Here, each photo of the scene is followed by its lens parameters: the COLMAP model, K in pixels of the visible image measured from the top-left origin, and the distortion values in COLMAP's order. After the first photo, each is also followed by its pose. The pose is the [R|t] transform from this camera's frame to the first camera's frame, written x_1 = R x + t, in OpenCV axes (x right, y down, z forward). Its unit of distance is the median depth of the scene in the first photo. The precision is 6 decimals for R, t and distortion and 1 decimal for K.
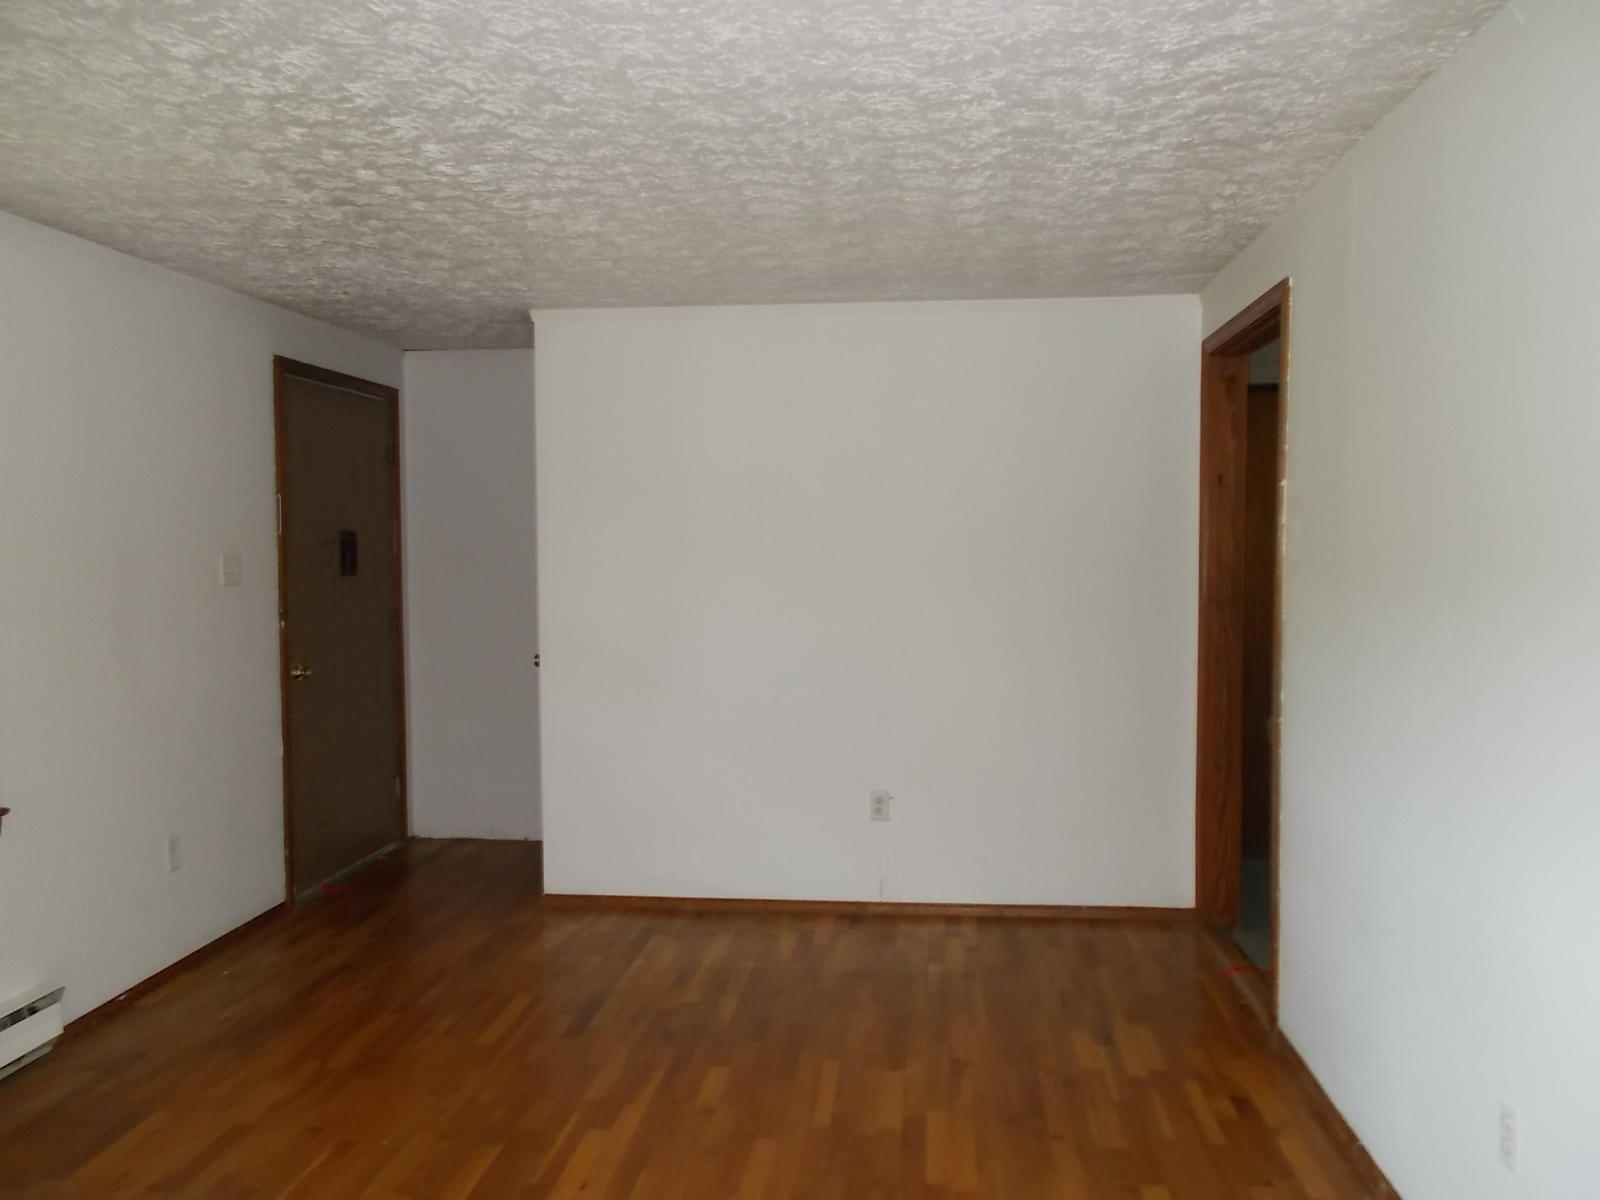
lens RADIAL K [[1230.7, 0, 806.6], [0, 1230.7, 603.7], [0, 0, 1]] dist [0.045548, -0.007885]
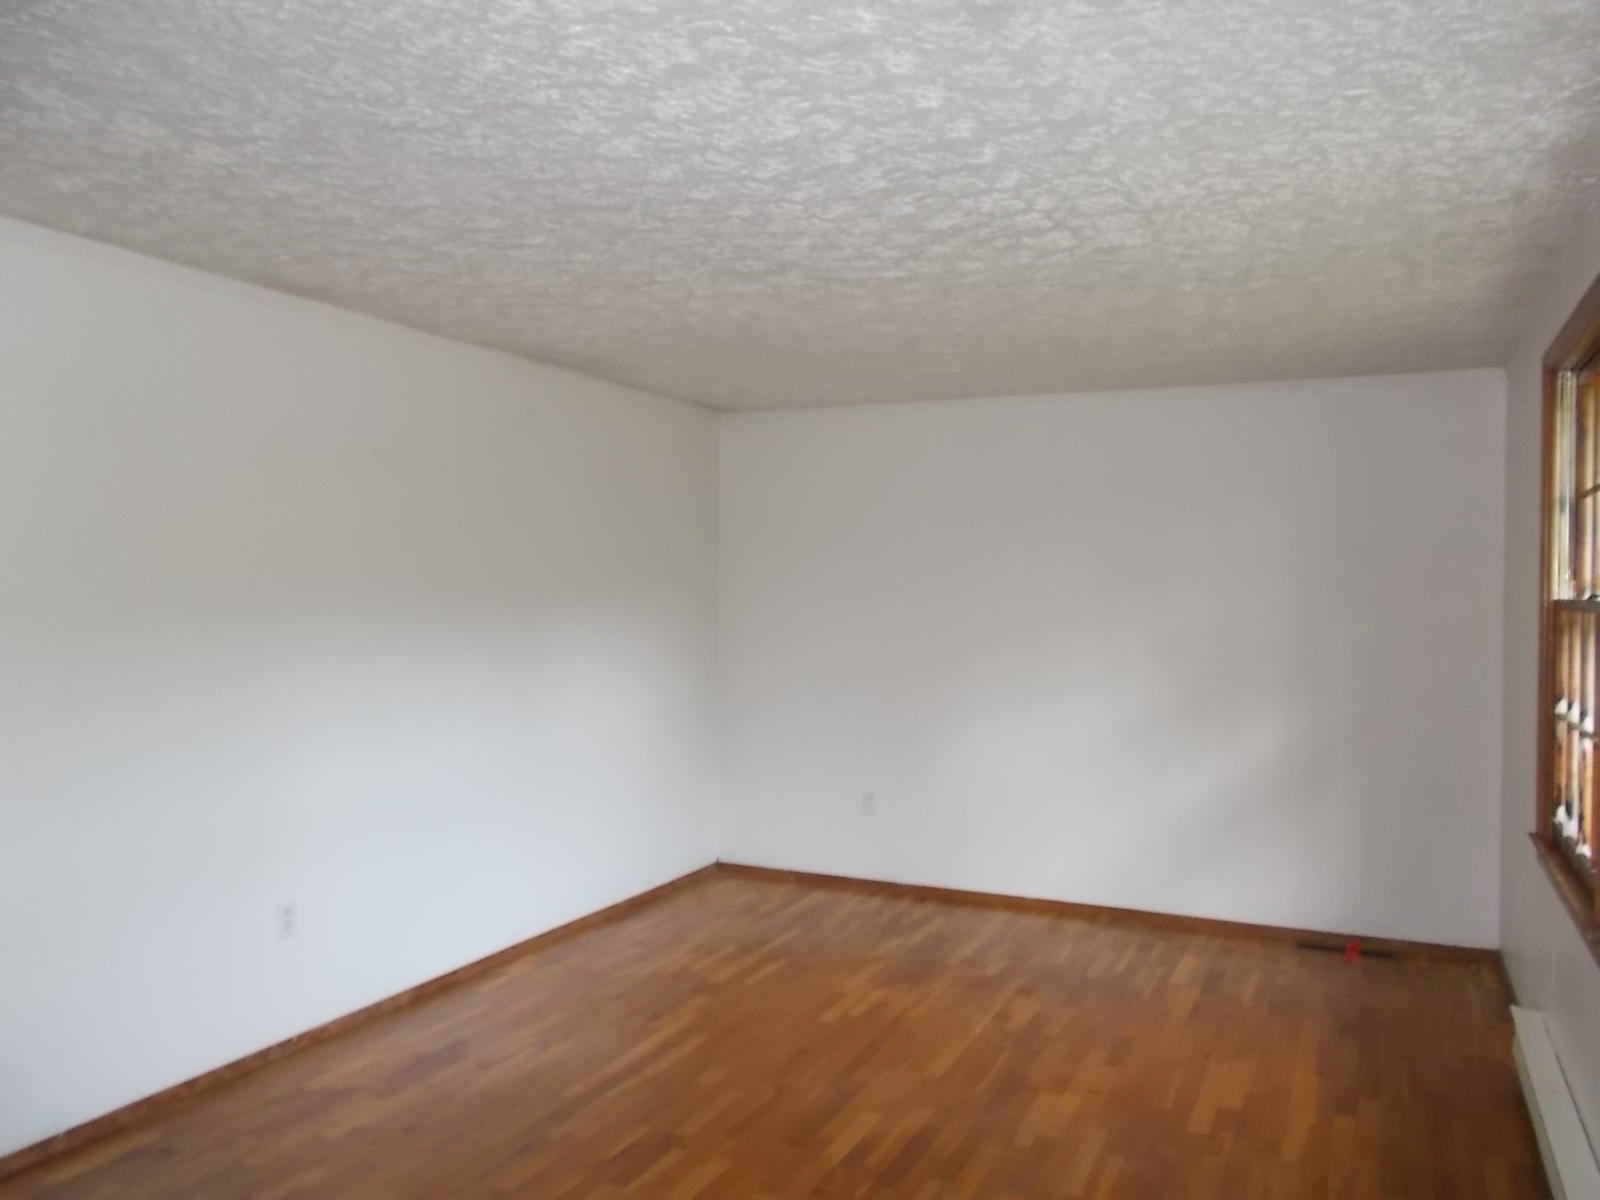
lens RADIAL K [[1230.7, 0, 800.1], [0, 1230.7, 599.1], [0, 0, 1]] dist [0.045548, -0.007885]
pose [[-0.944656, -0.005660, 0.328014, -0.591802], [0.011078, 0.998731, 0.049139, -0.098870], [-0.327875, 0.050053, -0.943394, 1.956353]]
